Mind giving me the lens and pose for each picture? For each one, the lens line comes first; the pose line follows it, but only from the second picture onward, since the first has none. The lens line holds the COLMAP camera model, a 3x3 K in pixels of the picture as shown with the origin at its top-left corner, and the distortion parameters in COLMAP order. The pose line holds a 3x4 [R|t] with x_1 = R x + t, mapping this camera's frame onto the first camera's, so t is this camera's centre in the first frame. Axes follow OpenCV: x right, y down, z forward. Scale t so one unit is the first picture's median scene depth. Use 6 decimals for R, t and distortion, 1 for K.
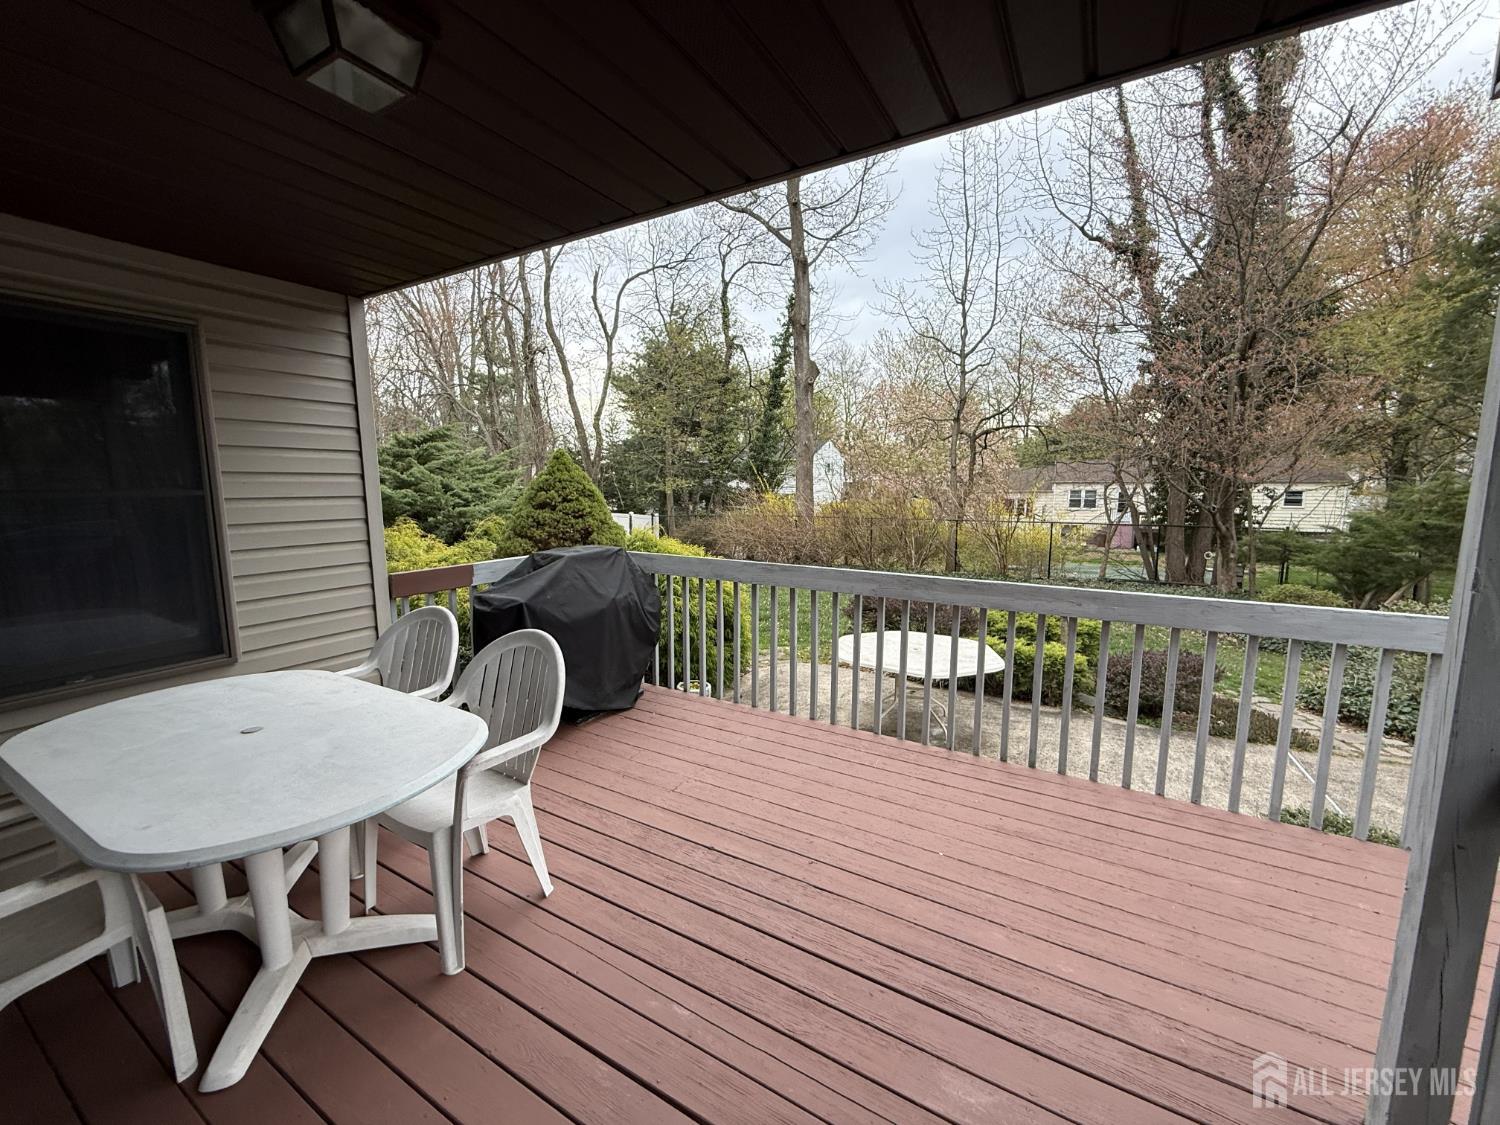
lens RADIAL K [[598.3, 0, 748.9], [0, 598.3, 557.9], [0, 0, 1]] dist [0.000588, -0.000075]
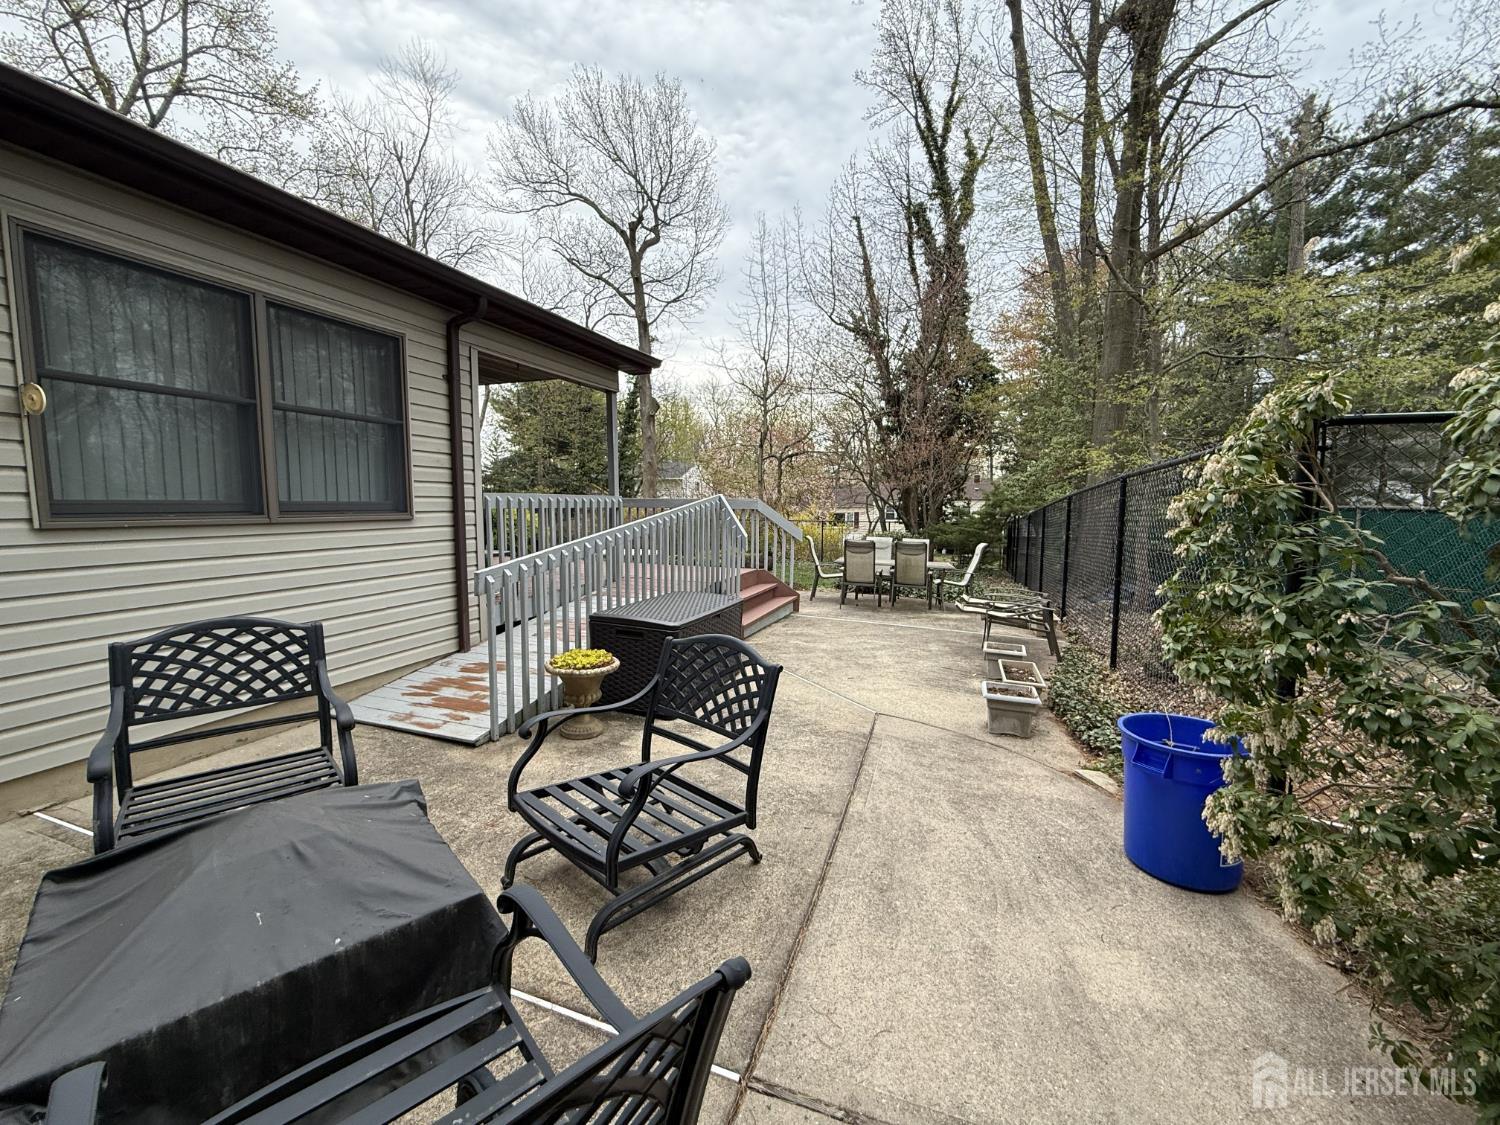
lens RADIAL K [[598.3, 0, 746.7], [0, 598.3, 562.6], [0, 0, 1]] dist [0.000588, -0.000075]
pose [[0.984953, -0.009110, 0.172582, 0.079283], [0.014216, 0.999496, -0.028370, 0.066592], [-0.172237, 0.030397, 0.984586, -0.299475]]
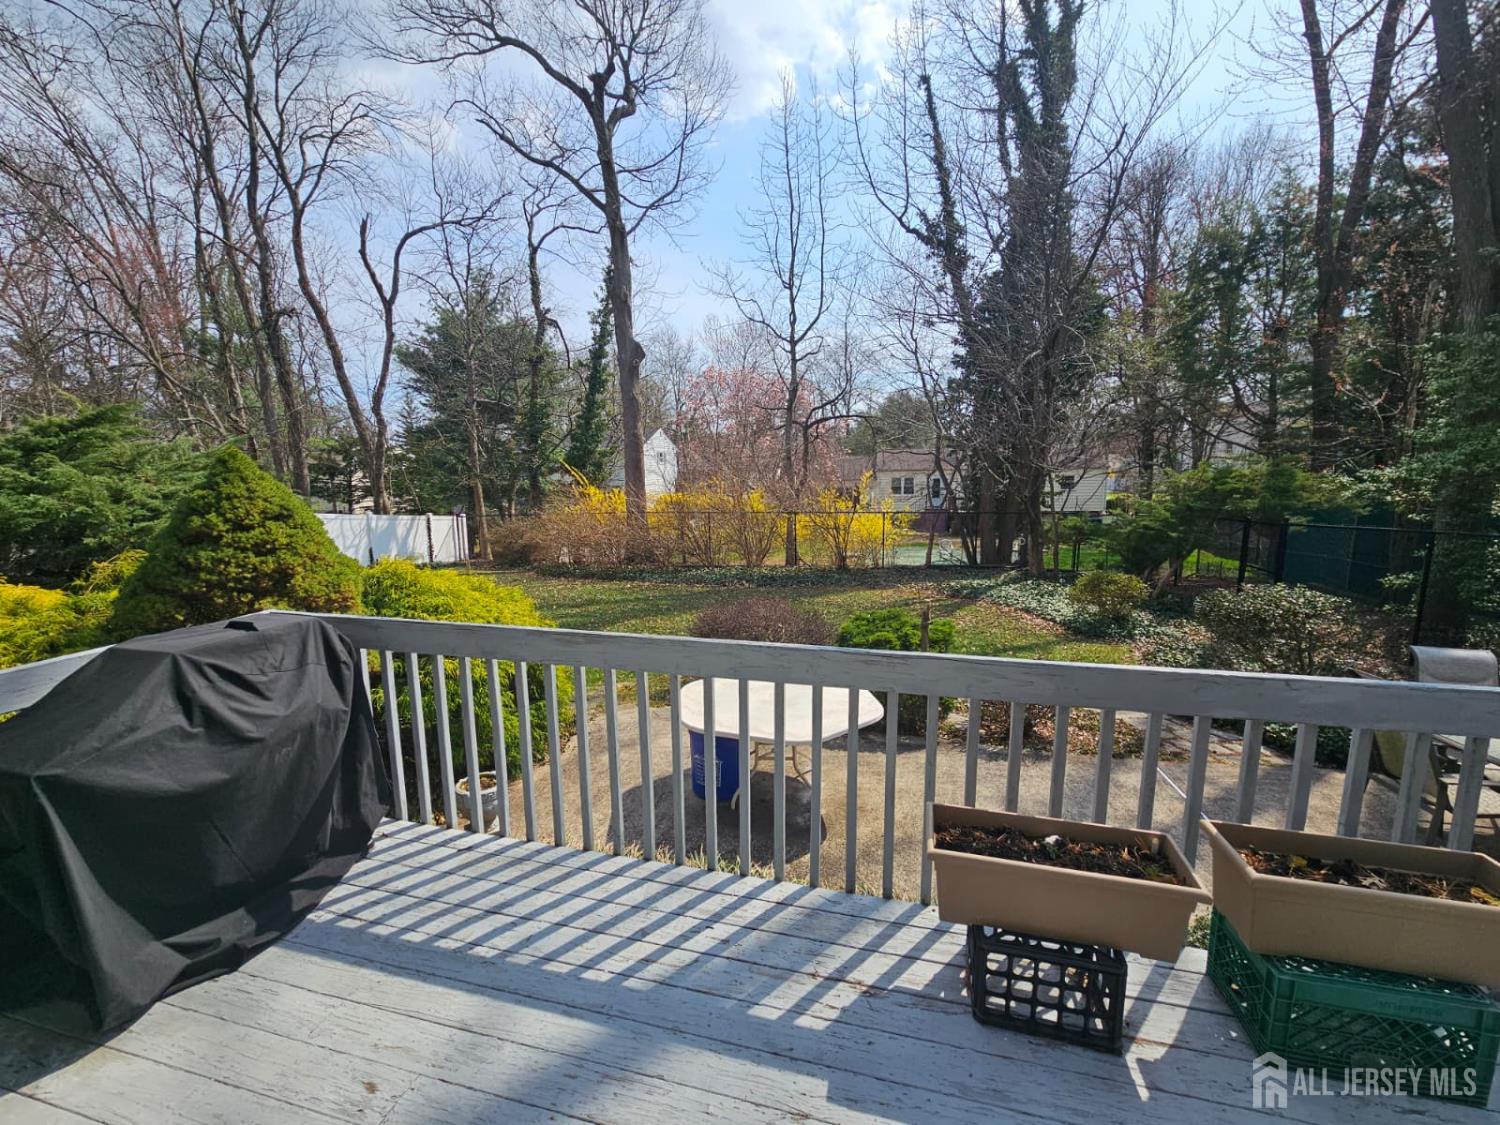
lens RADIAL K [[615.0, 0, 749.3], [0, 615.0, 563.1], [0, 0, 1]] dist [0.003336, 0.000013]
pose [[0.963172, -0.051135, 0.263978, 0.006982], [0.045360, 0.998580, 0.027931, -0.010677], [-0.265031, -0.014928, 0.964124, 0.047505]]
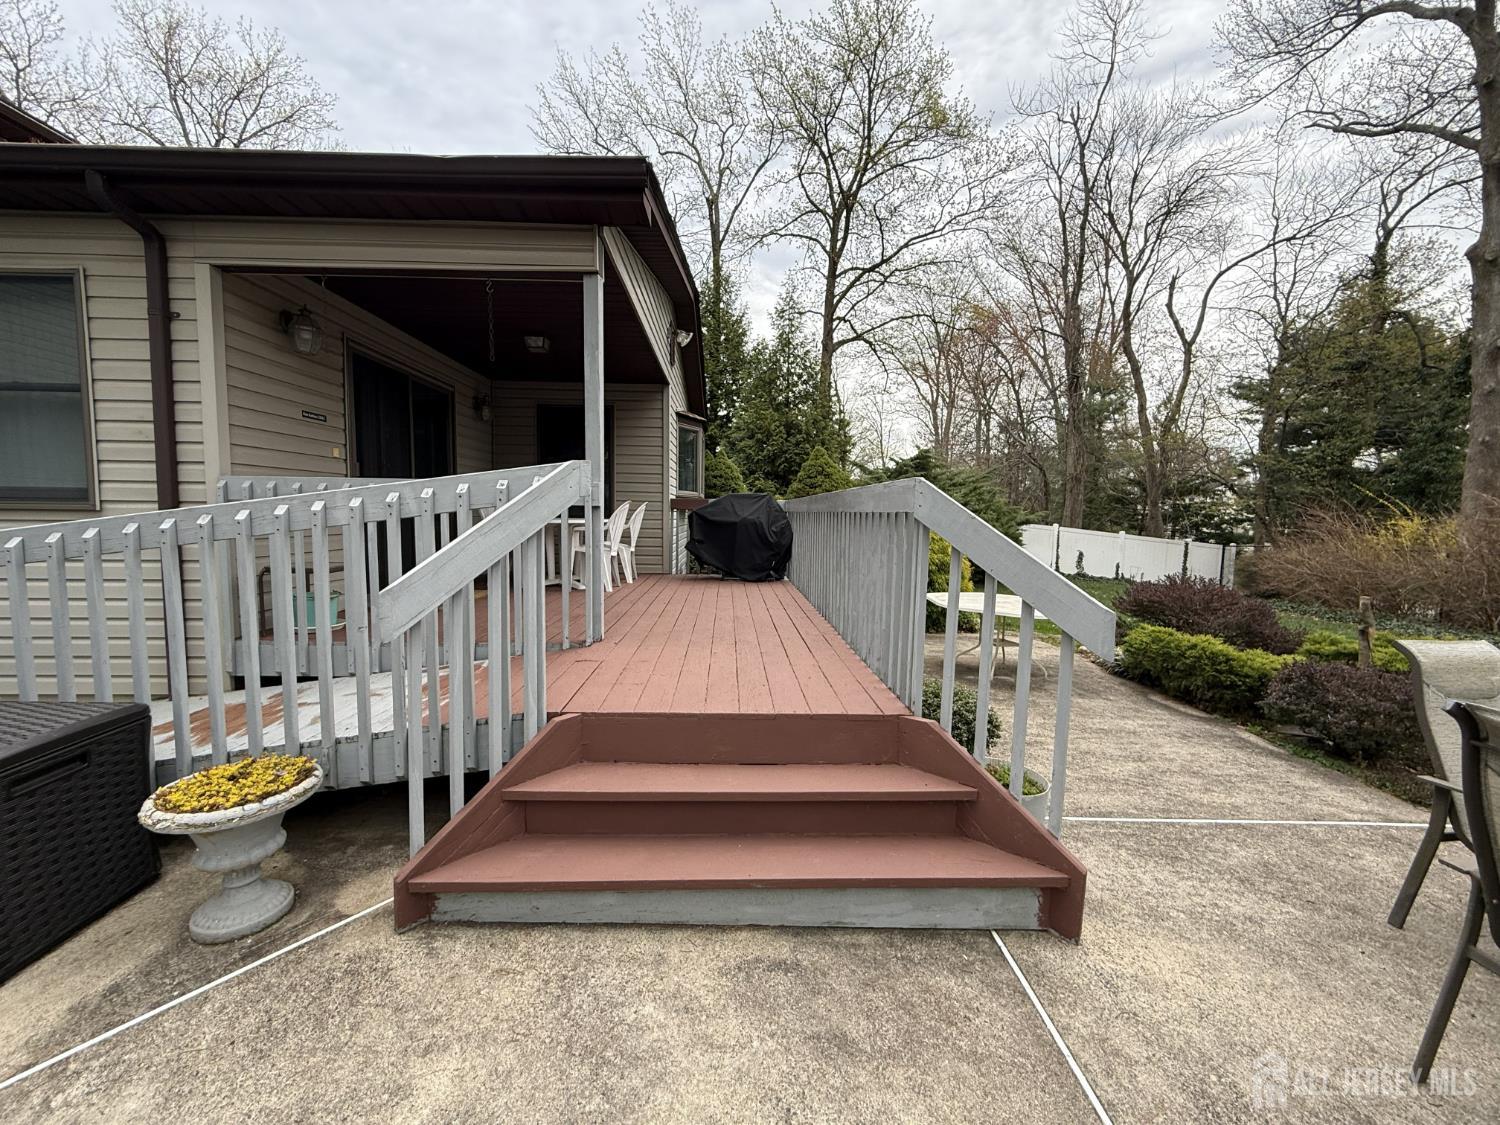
lens RADIAL K [[598.3, 0, 745.2], [0, 598.3, 559.1], [0, 0, 1]] dist [0.000588, -0.000075]
pose [[0.529617, 0.076078, -0.844818, 0.236911], [-0.126942, 0.991862, 0.009739, 0.031342], [0.838684, 0.102085, 0.534965, 0.002076]]
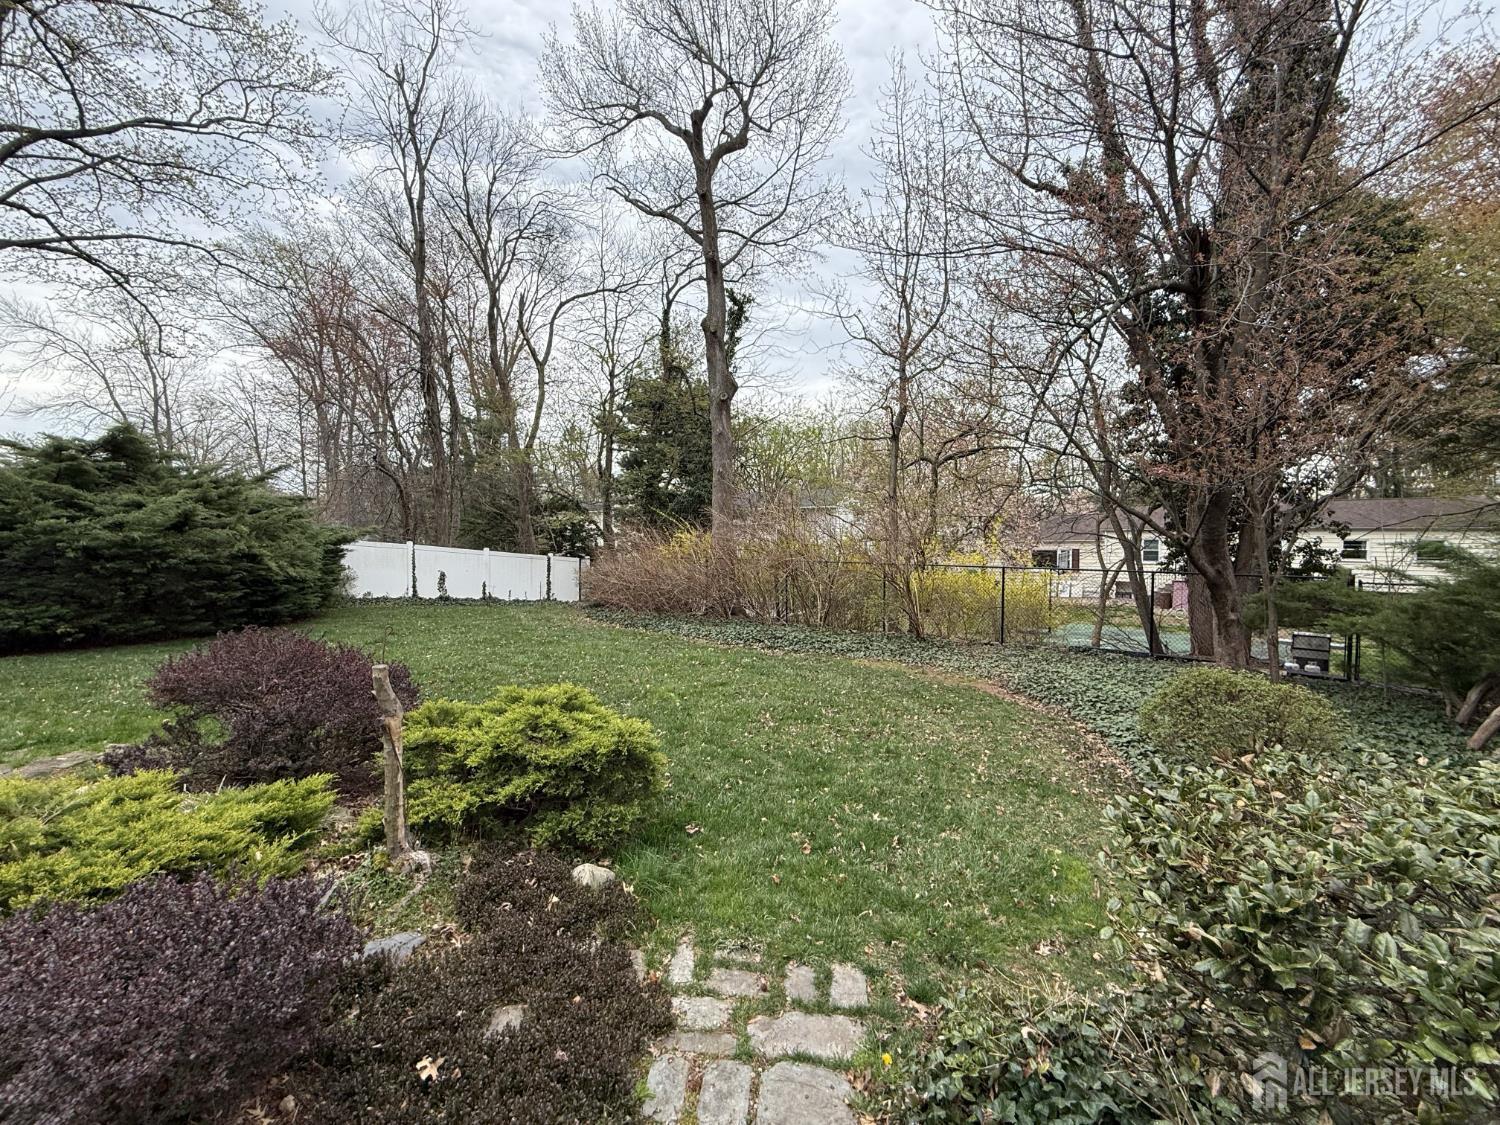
lens RADIAL K [[598.3, 0, 746.2], [0, 598.3, 558.0], [0, 0, 1]] dist [0.000588, -0.000075]
pose [[0.988949, 0.013996, -0.147593, 0.265687], [-0.027859, 0.995343, -0.092279, 0.004900], [0.145614, 0.095371, 0.984734, 0.204853]]
